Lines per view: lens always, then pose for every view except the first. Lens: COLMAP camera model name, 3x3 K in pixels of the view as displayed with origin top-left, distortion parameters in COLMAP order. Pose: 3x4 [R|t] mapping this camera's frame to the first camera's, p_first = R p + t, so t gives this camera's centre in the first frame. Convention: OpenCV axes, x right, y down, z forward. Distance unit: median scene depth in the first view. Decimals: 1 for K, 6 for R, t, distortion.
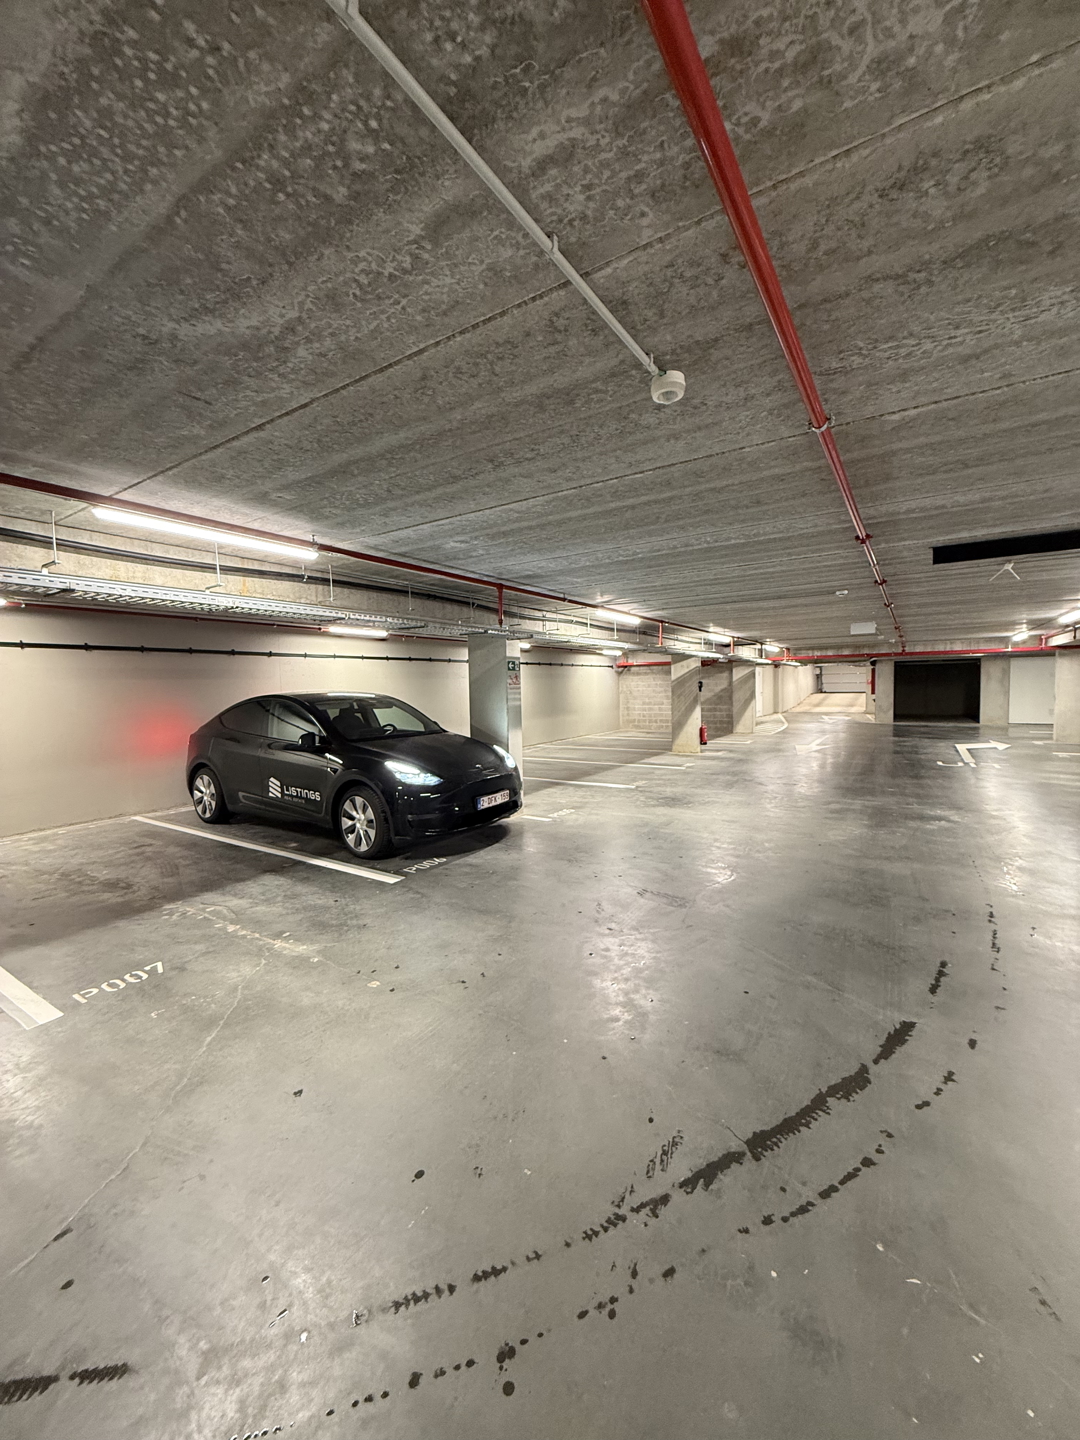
lens RADIAL K [[574.5, 0, 540.7], [0, 574.5, 717.2], [0, 0, 1]] dist [-0.000464, -0.000050]
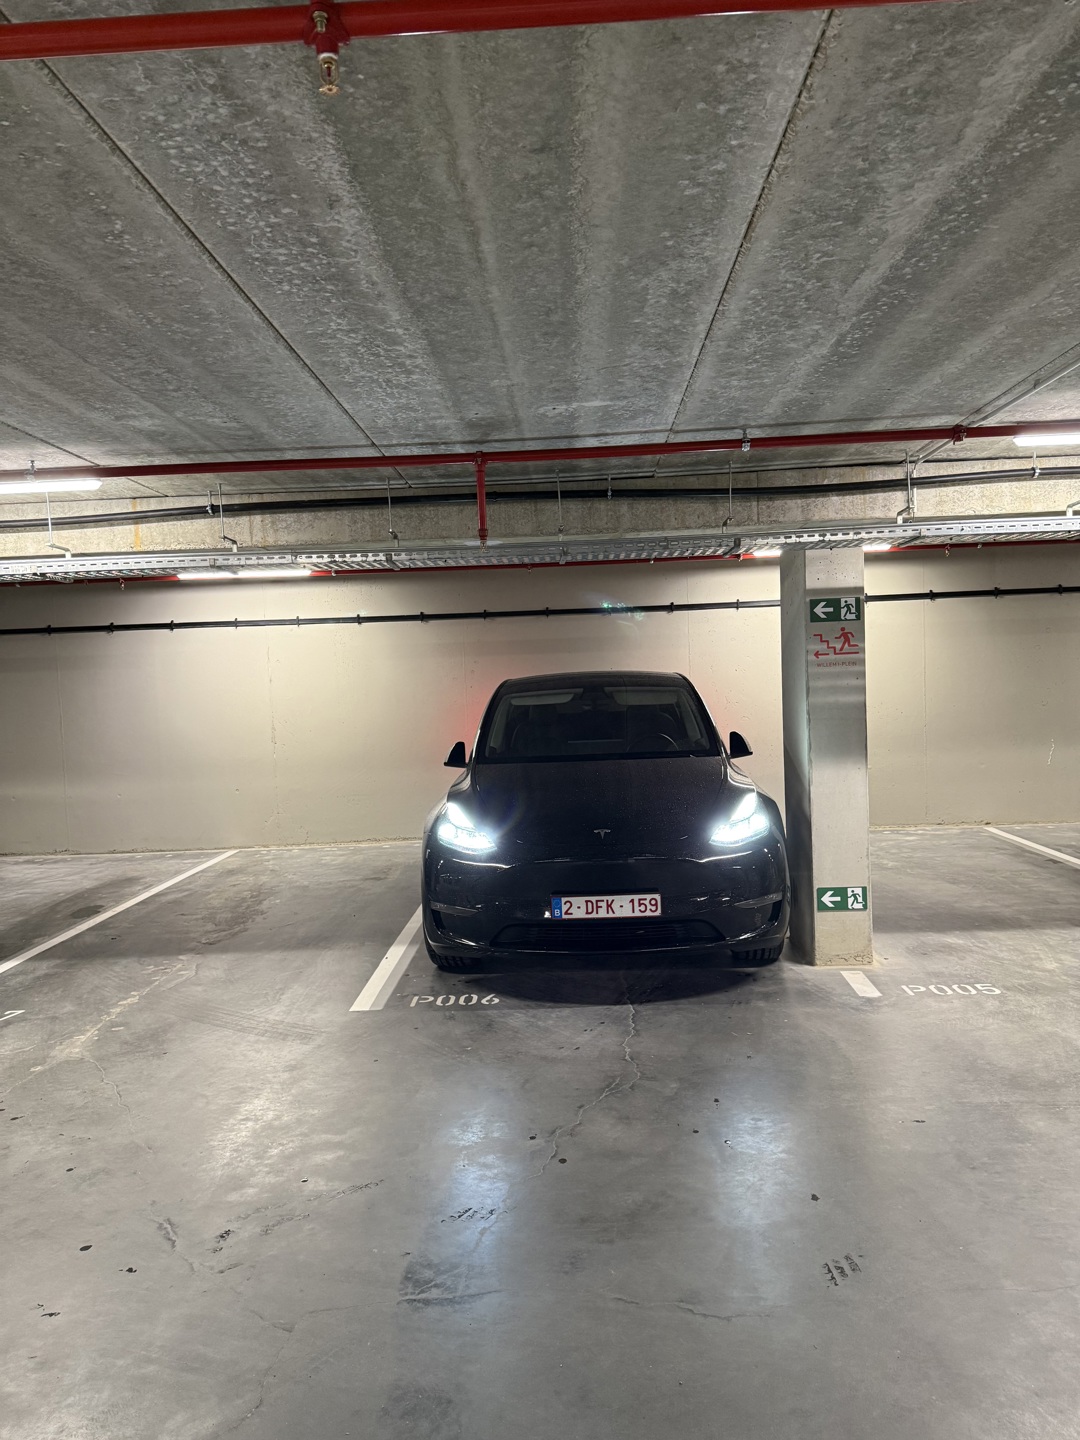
lens RADIAL K [[1006.4, 0, 549.5], [0, 1006.4, 726.4], [0, 0, 1]] dist [0.134997, -0.222388]
pose [[0.516045, 0.042092, -0.855527, 0.958029], [-0.020280, 0.999112, 0.036923, -0.053639], [0.856321, -0.001704, 0.516441, 0.861381]]
